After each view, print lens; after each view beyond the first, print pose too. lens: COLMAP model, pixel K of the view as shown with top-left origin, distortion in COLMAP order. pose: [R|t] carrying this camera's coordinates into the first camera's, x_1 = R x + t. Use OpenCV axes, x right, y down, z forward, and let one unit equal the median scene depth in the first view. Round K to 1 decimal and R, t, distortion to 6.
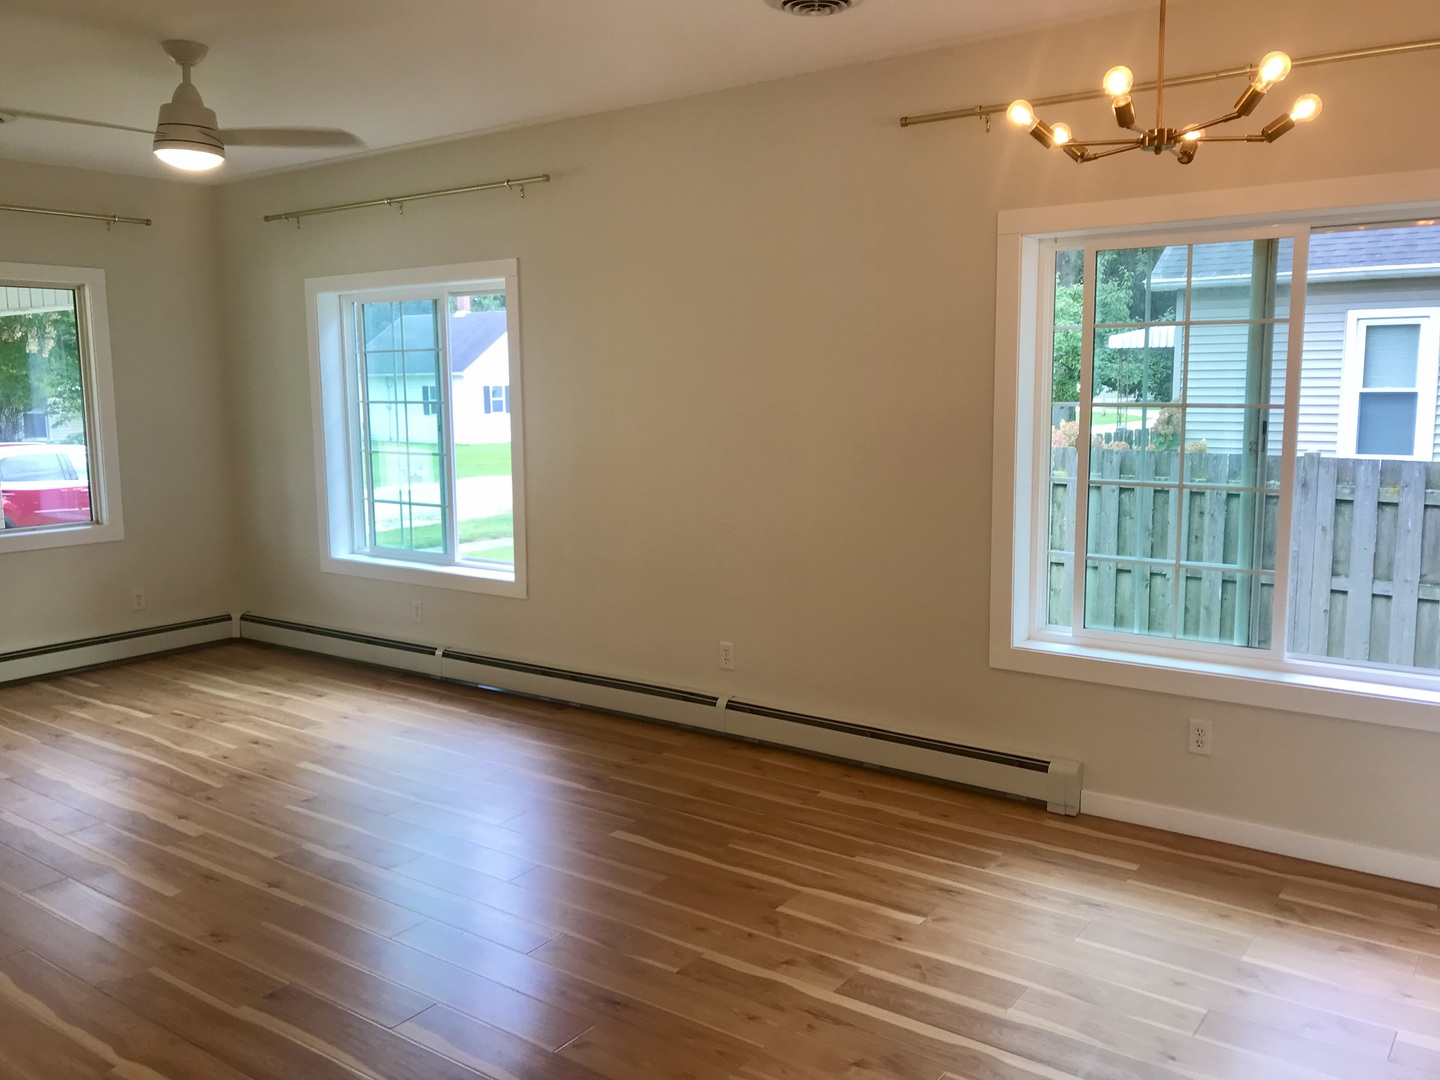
lens RADIAL K [[1180.6, 0, 720.0], [0, 1180.6, 540.0], [0, 0, 1]] dist [0.042596, -0.060329]
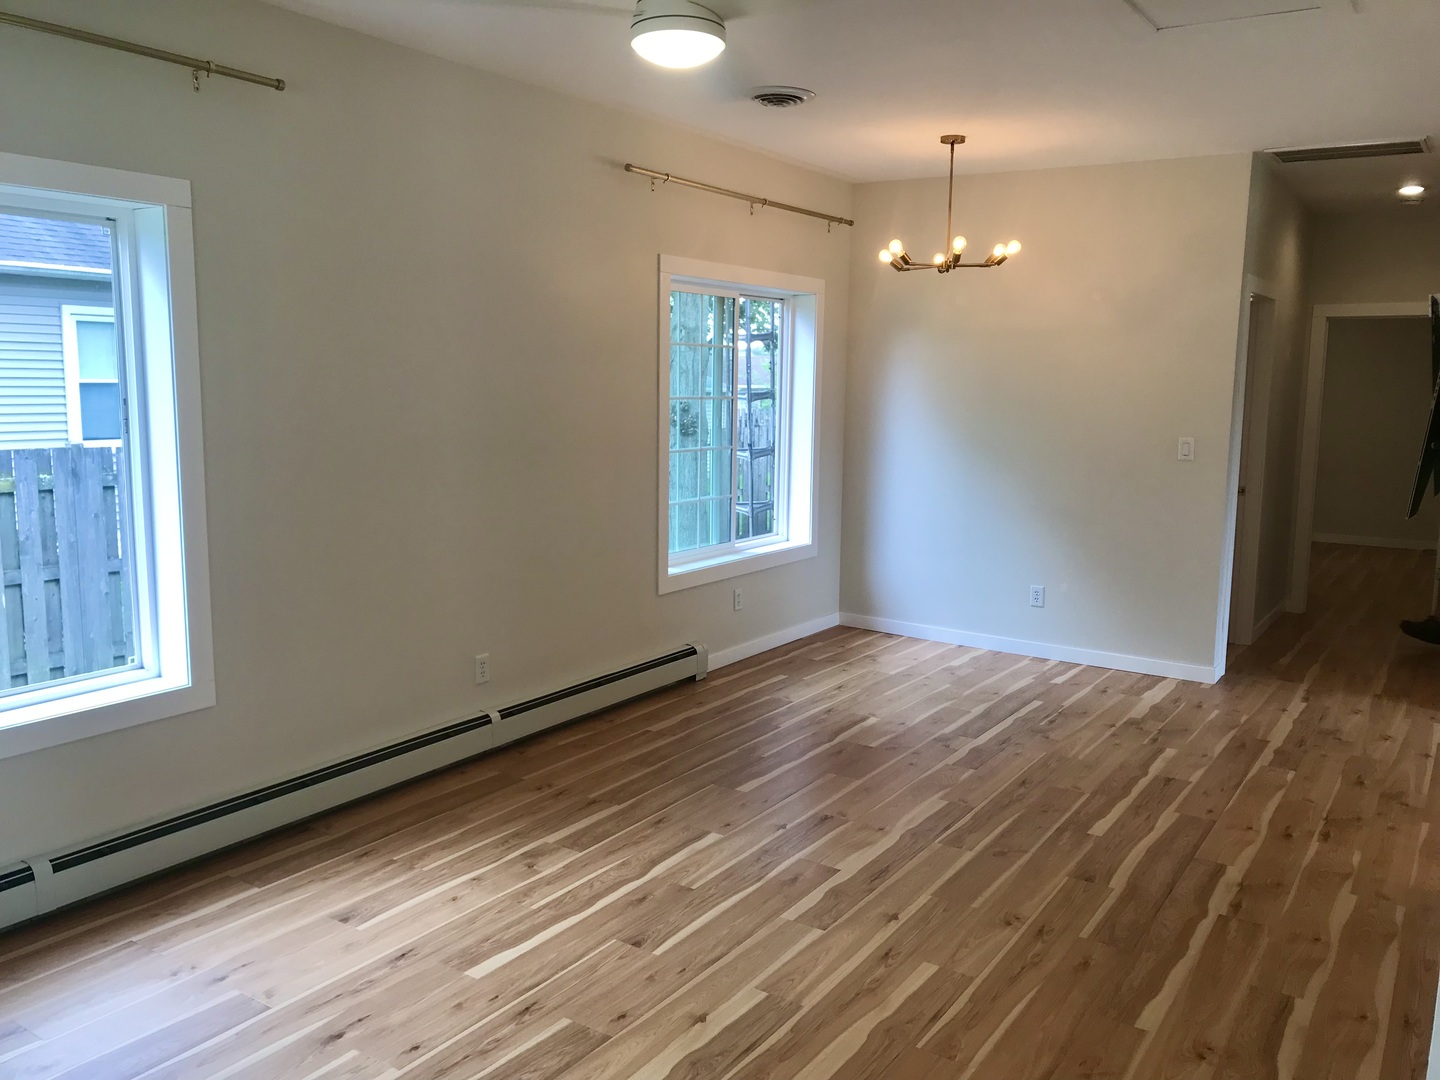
lens RADIAL K [[1192.3, 0, 720.0], [0, 1192.3, 540.0], [0, 0, 1]] dist [0.216607, -0.534600]
pose [[-0.053637, -0.131554, 0.989857, -1.090157], [0.120943, 0.983130, 0.137213, -0.129676], [-0.991209, 0.127076, -0.036822, 0.961008]]
